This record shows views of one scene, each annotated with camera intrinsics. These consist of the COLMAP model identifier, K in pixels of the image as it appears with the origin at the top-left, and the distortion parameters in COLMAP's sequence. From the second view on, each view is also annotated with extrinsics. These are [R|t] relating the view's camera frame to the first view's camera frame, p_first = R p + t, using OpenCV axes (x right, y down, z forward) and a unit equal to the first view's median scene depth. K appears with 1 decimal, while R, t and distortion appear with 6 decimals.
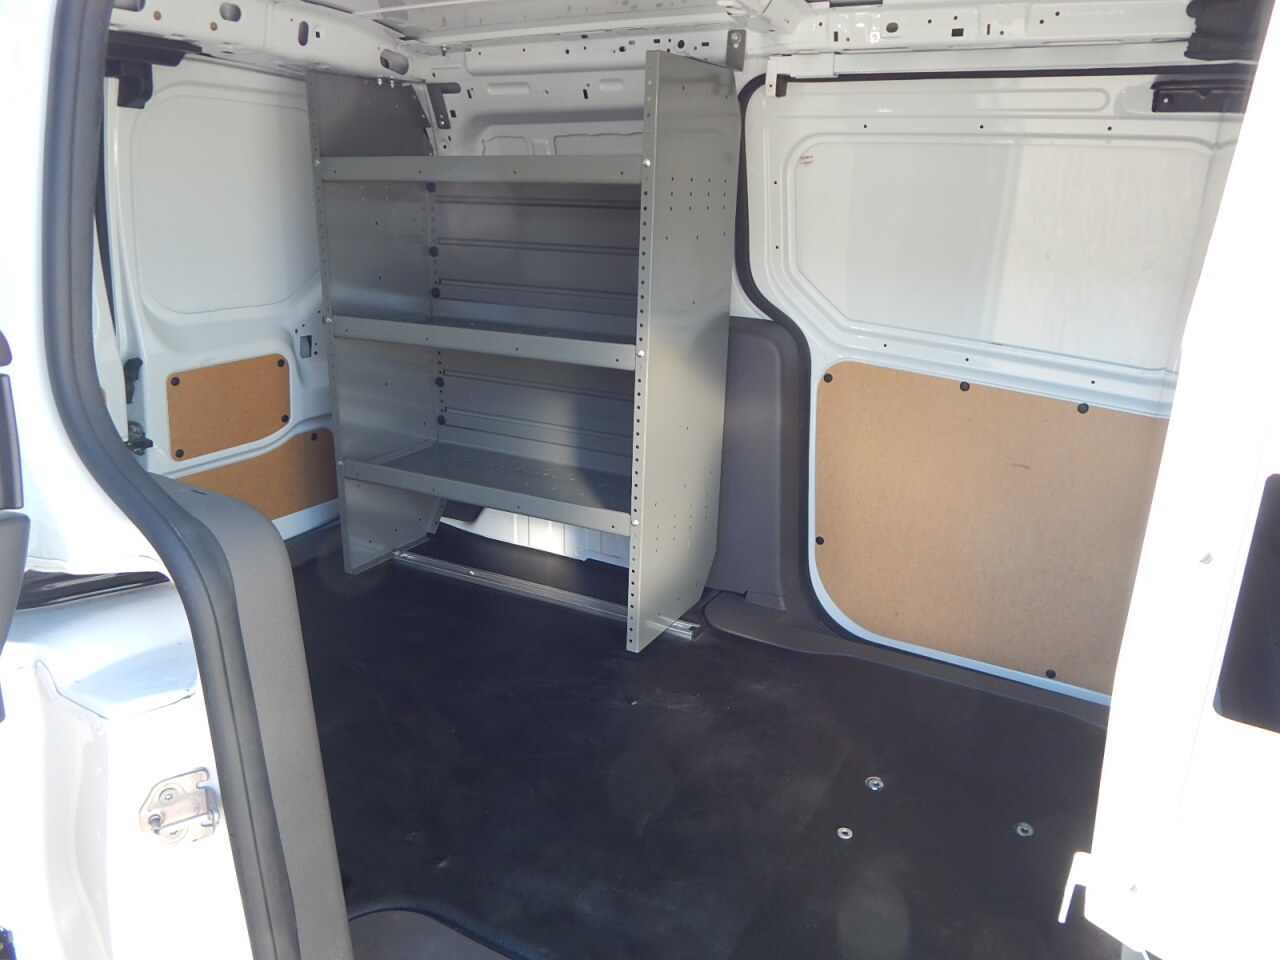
lens RADIAL K [[937.3, 0, 640.0], [0, 937.3, 480.0], [0, 0, 1]] dist [-0.000803, -0.002222]
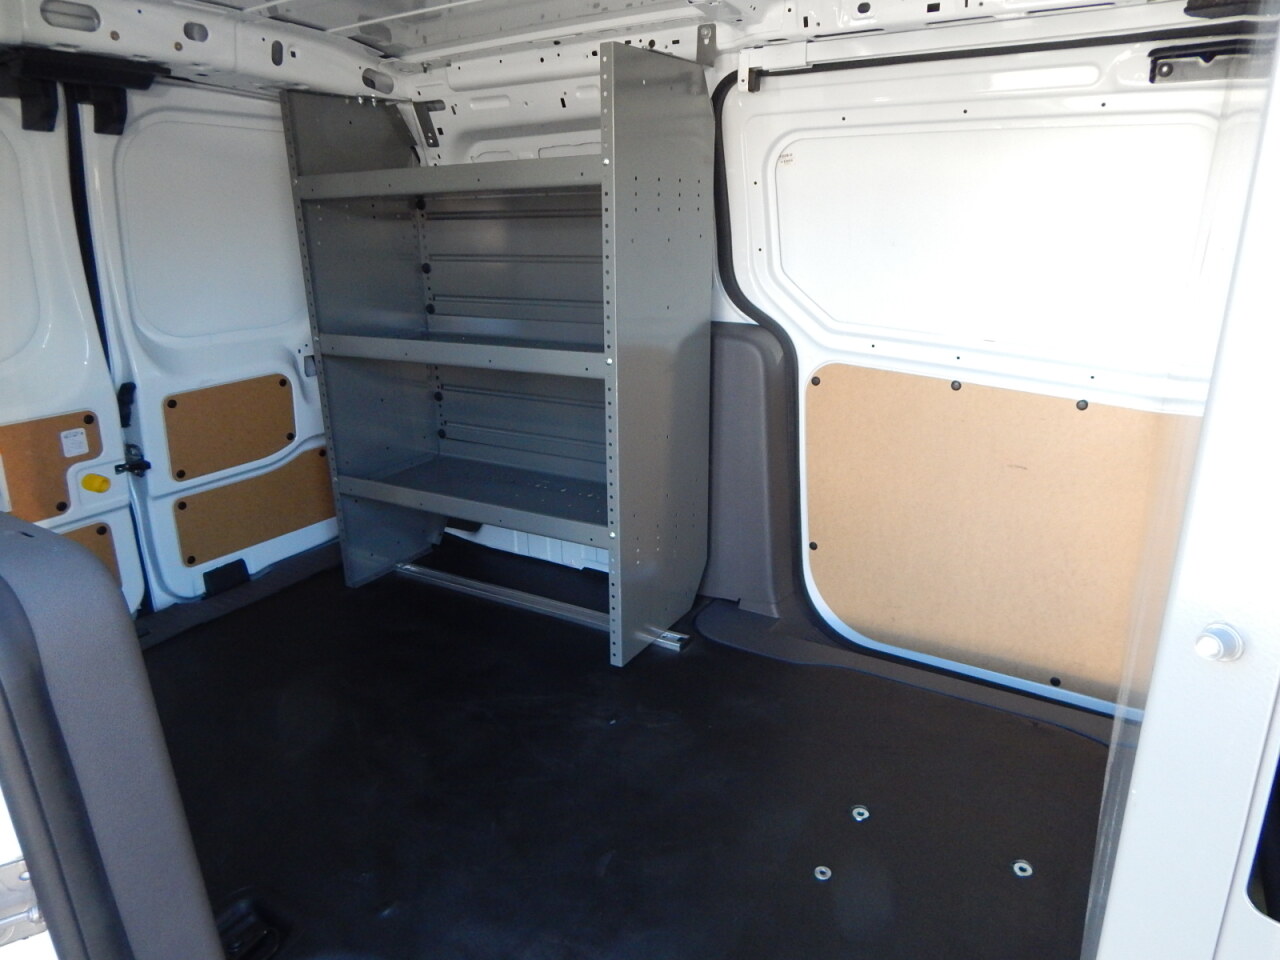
lens RADIAL K [[842.9, 0, 642.6], [0, 842.9, 481.1], [0, 0, 1]] dist [0.004904, -0.001696]
pose [[0.998307, -0.024083, -0.052938, 0.065271], [0.024239, 0.999704, 0.002314, -0.010764], [0.052867, -0.003593, 0.998595, 0.111474]]
